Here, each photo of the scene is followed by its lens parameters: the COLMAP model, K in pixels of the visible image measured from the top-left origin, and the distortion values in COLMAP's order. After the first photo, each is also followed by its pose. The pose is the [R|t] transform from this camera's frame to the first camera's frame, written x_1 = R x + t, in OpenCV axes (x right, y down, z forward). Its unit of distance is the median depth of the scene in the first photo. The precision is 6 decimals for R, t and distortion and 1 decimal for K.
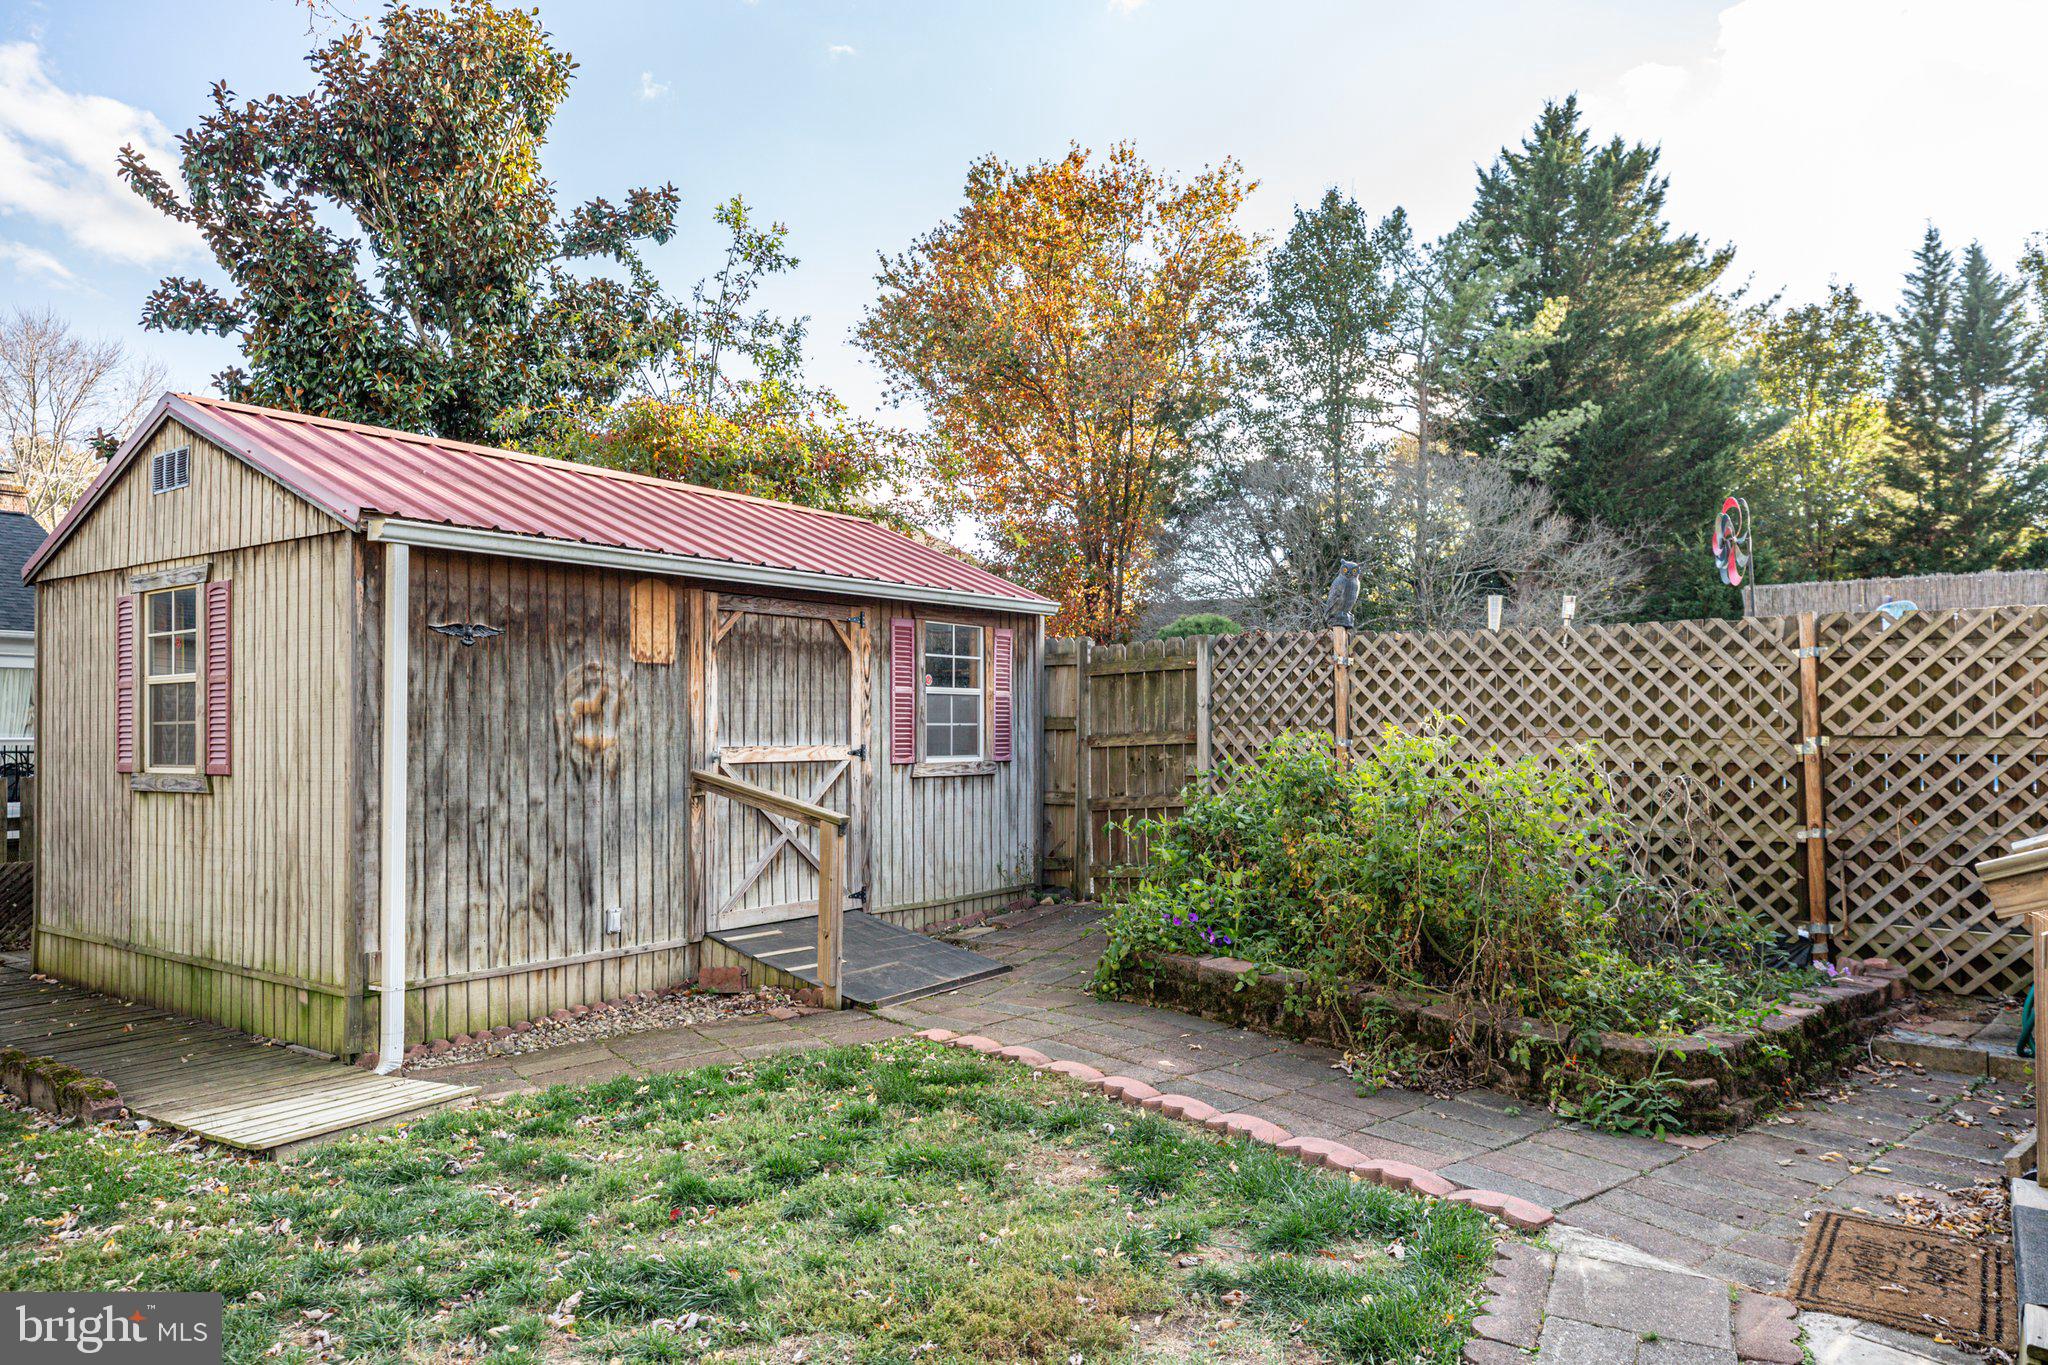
lens RADIAL K [[1349.8, 0, 1026.9], [0, 1349.8, 706.5], [0, 0, 1]] dist [-0.002247, 0.028984]
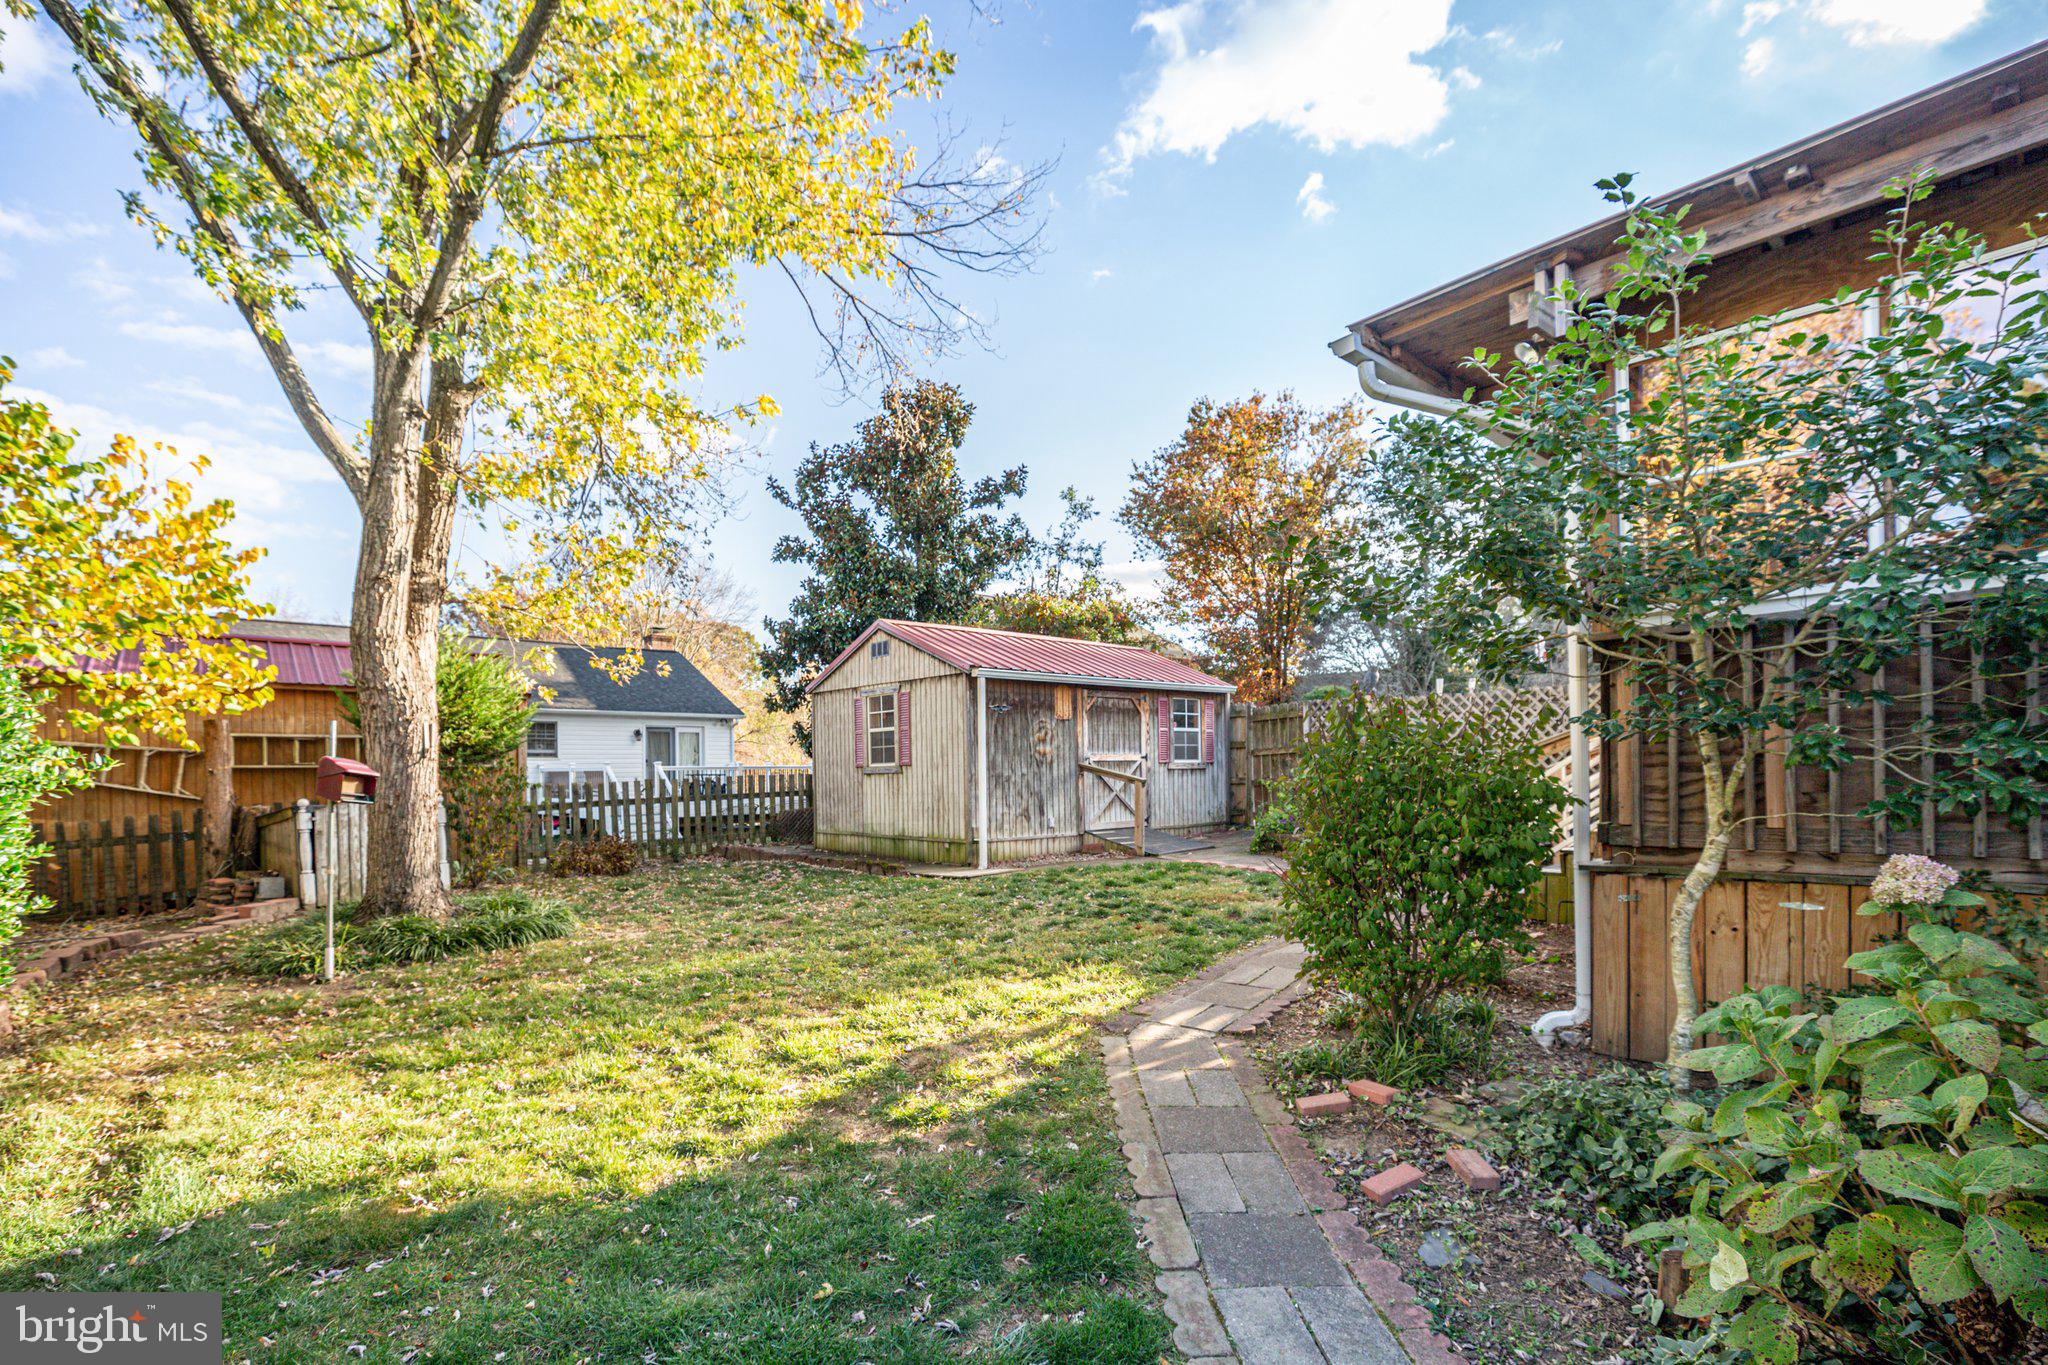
lens RADIAL K [[933.4, 0, 995.7], [0, 933.4, 769.9], [0, 0, 1]] dist [0.000539, 0.000022]
pose [[0.970124, -0.010938, -0.242364, 0.012384], [0.015868, 0.999705, 0.018401, 0.022611], [0.242091, -0.021697, 0.970011, -0.584505]]
